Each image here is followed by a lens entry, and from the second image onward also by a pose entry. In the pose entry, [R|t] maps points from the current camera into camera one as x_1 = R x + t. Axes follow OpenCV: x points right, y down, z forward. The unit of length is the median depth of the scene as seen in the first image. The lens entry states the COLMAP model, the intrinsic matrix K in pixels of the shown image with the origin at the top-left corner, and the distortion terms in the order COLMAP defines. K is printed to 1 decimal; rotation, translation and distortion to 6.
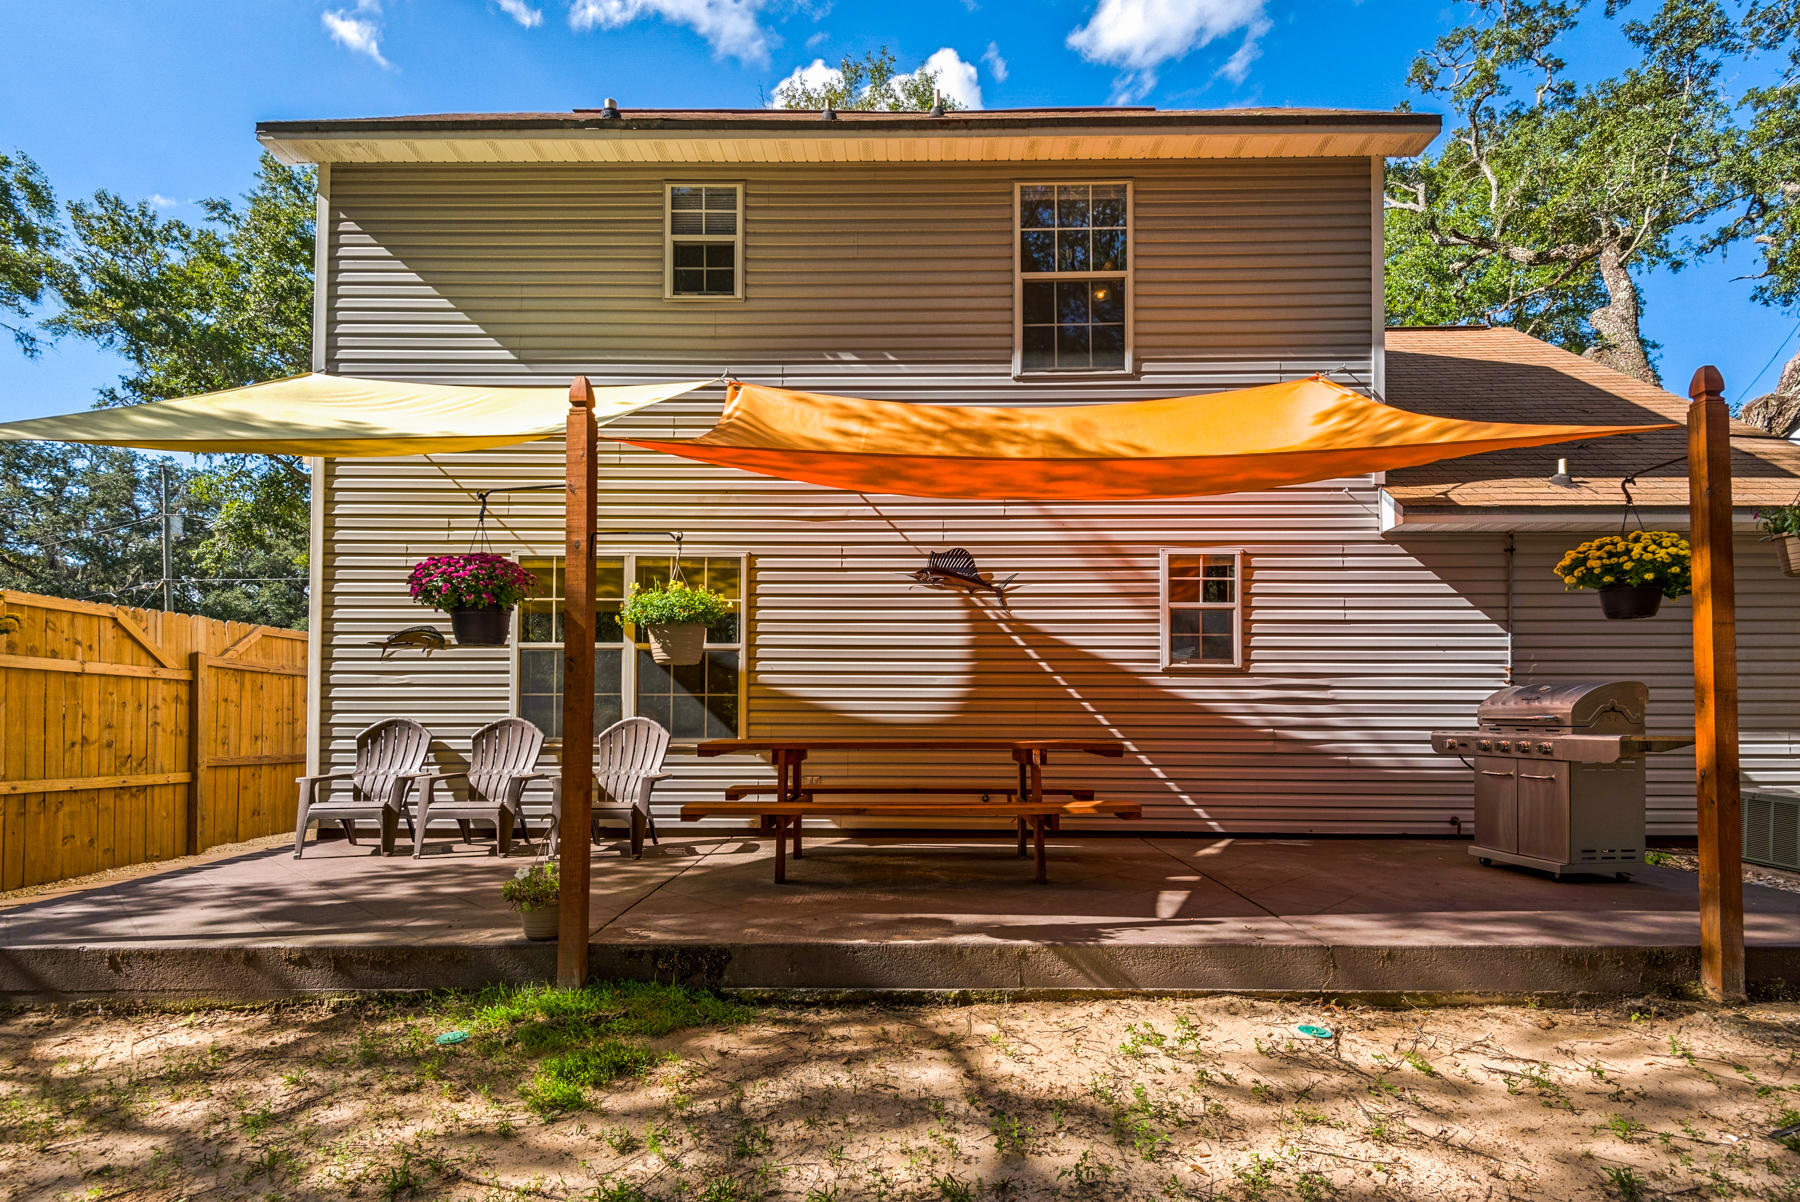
lens RADIAL K [[846.7, 0, 867.1], [0, 846.7, 689.6], [0, 0, 1]] dist [0.003609, 0.000024]
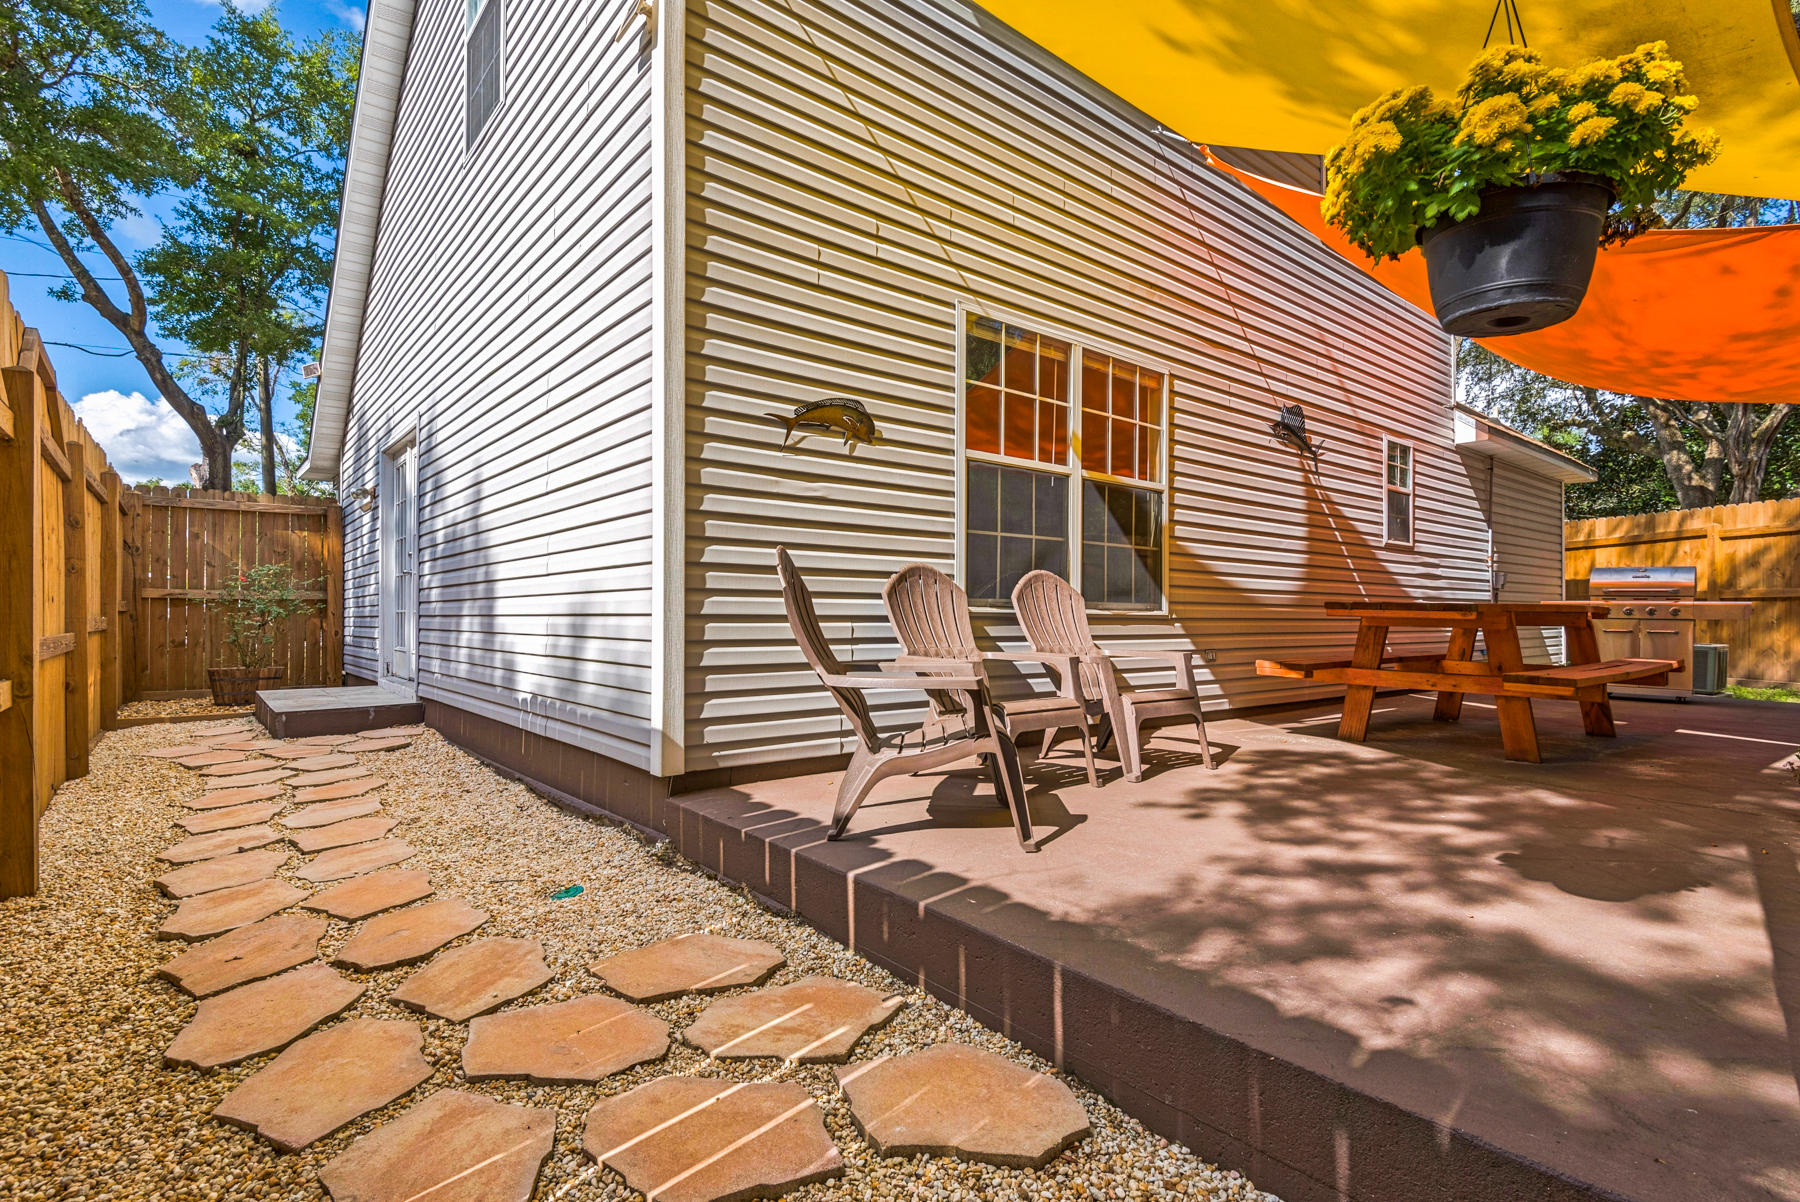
lens RADIAL K [[885.9, 0, 915.8], [0, 885.9, 597.8], [0, 0, 1]] dist [0.000420, -0.000221]
pose [[0.768141, 0.013857, 0.640131, -0.851962], [-0.029650, 0.999463, 0.013943, 0.047204], [-0.639594, -0.029690, 0.768139, 0.505077]]
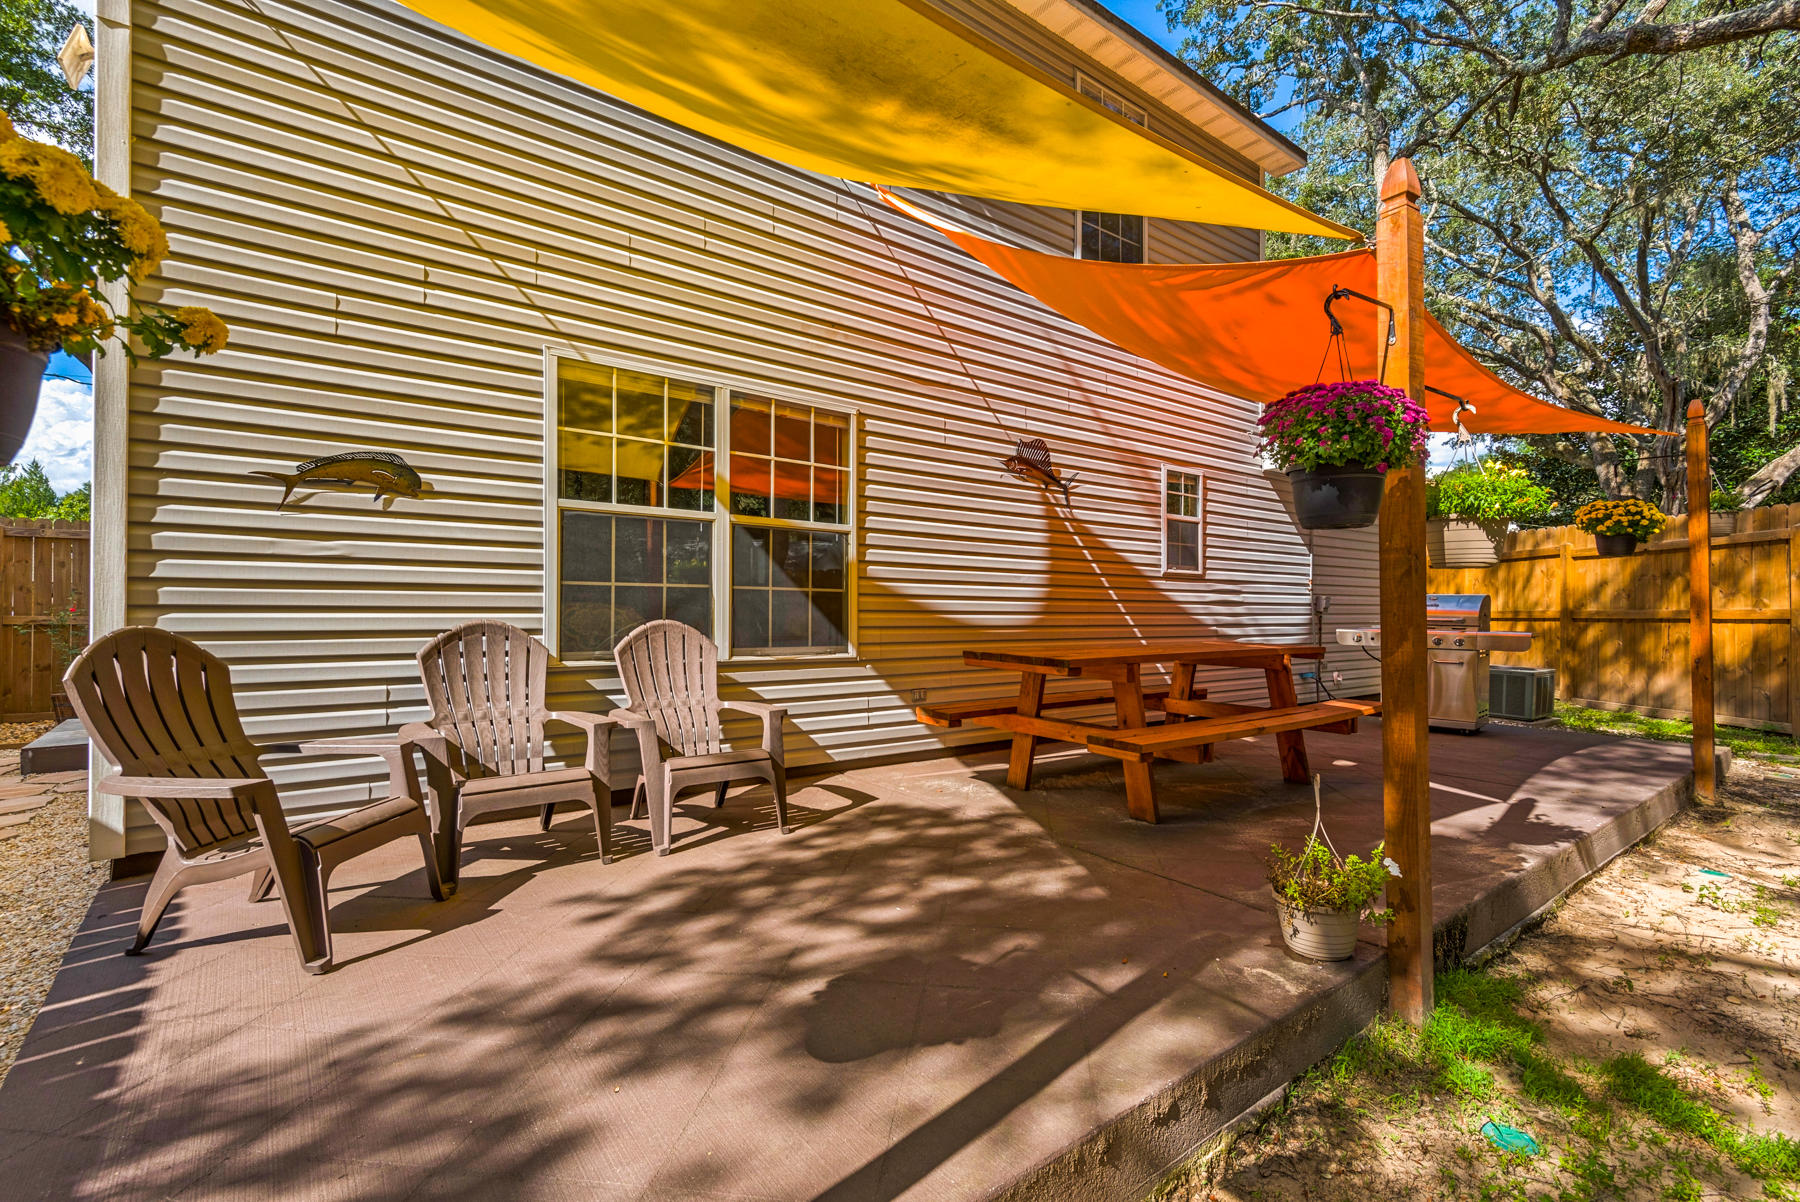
lens RADIAL K [[817.2, 0, 900.0], [0, 817.2, 601.0], [0, 0, 1]] dist [0.017607, -0.001126]
pose [[0.789808, 0.010933, 0.613257, -0.573294], [-0.026532, 0.999514, 0.016351, 0.002823], [-0.612780, -0.029185, 0.789714, 0.368336]]
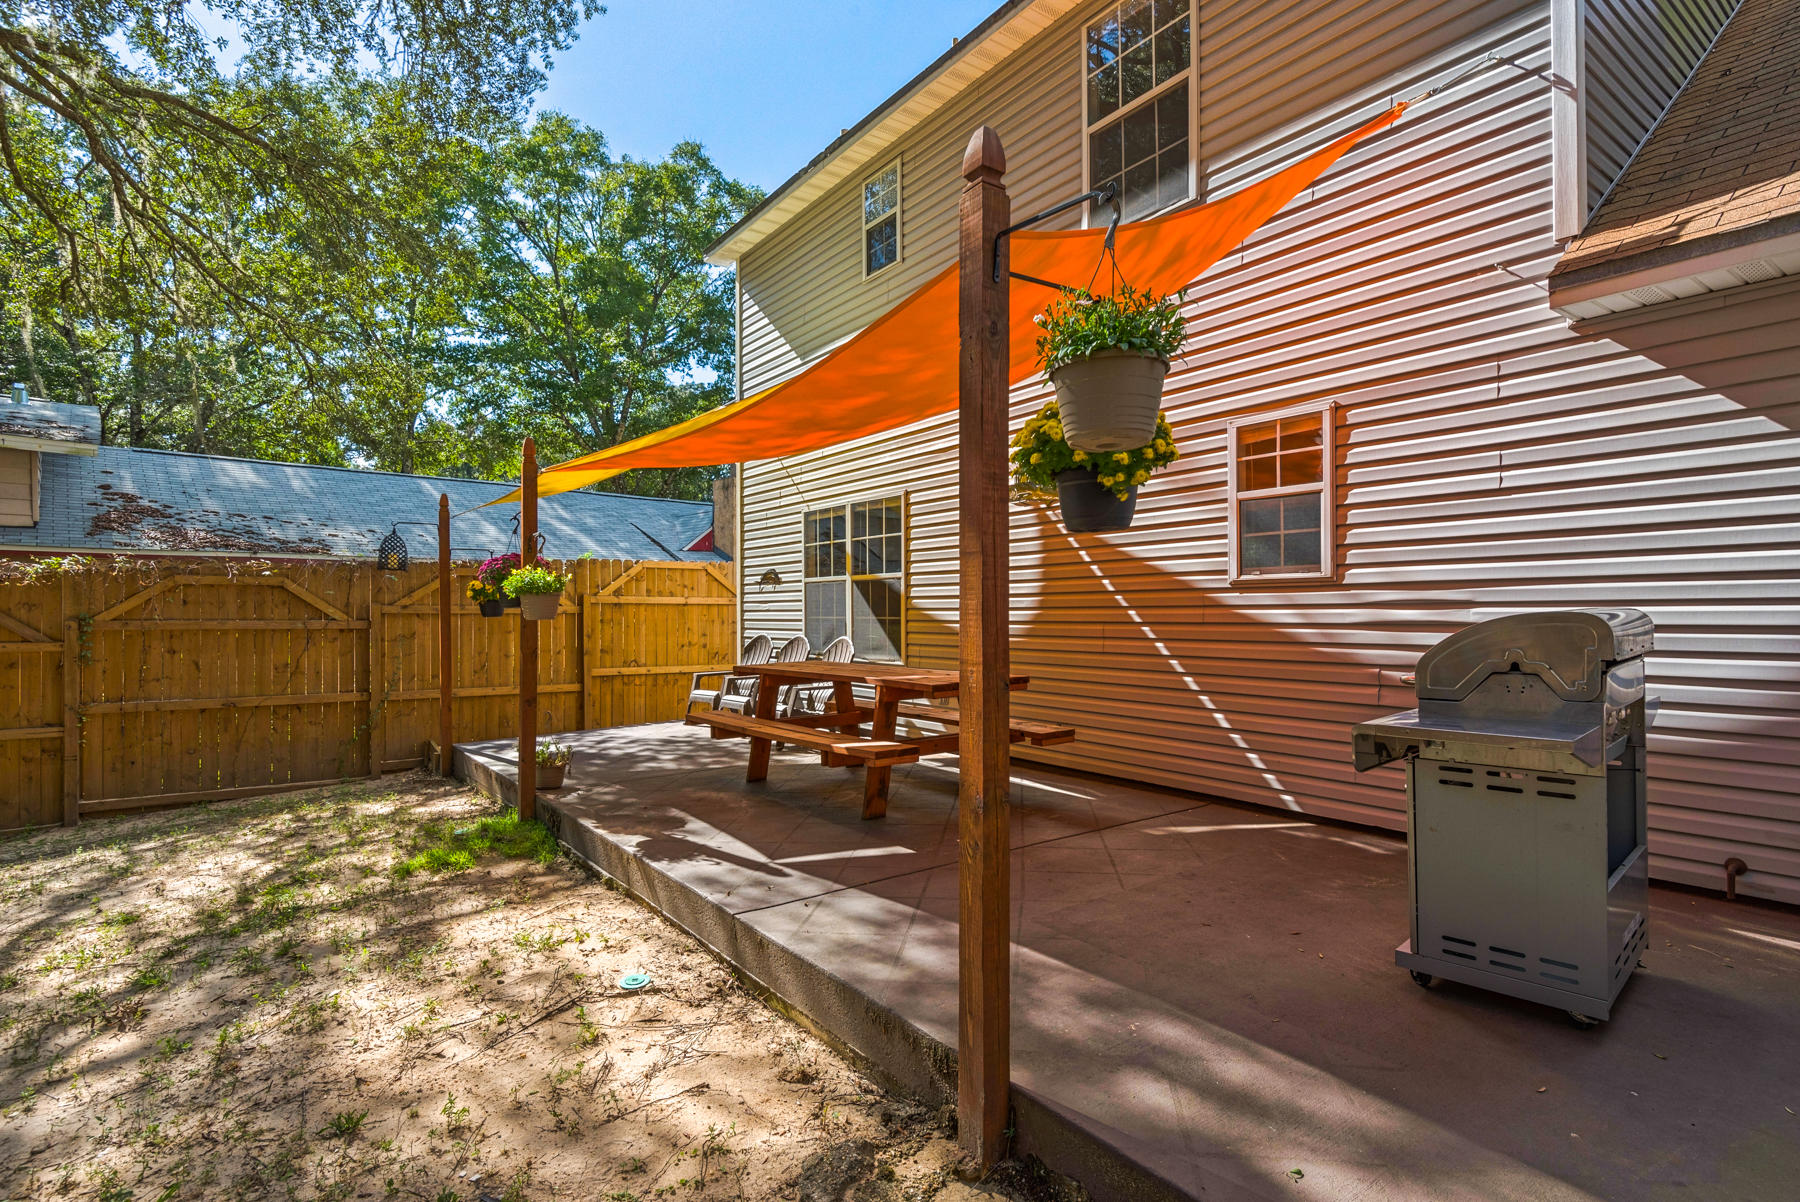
lens RADIAL K [[886.2, 0, 955.1], [0, 886.2, 596.8], [0, 0, 1]] dist [-0.001917, -0.000544]
pose [[0.617190, -0.018325, -0.786601, 0.817251], [0.046638, 0.998823, 0.013325, -0.033687], [0.785431, -0.044909, 0.617318, 0.322591]]
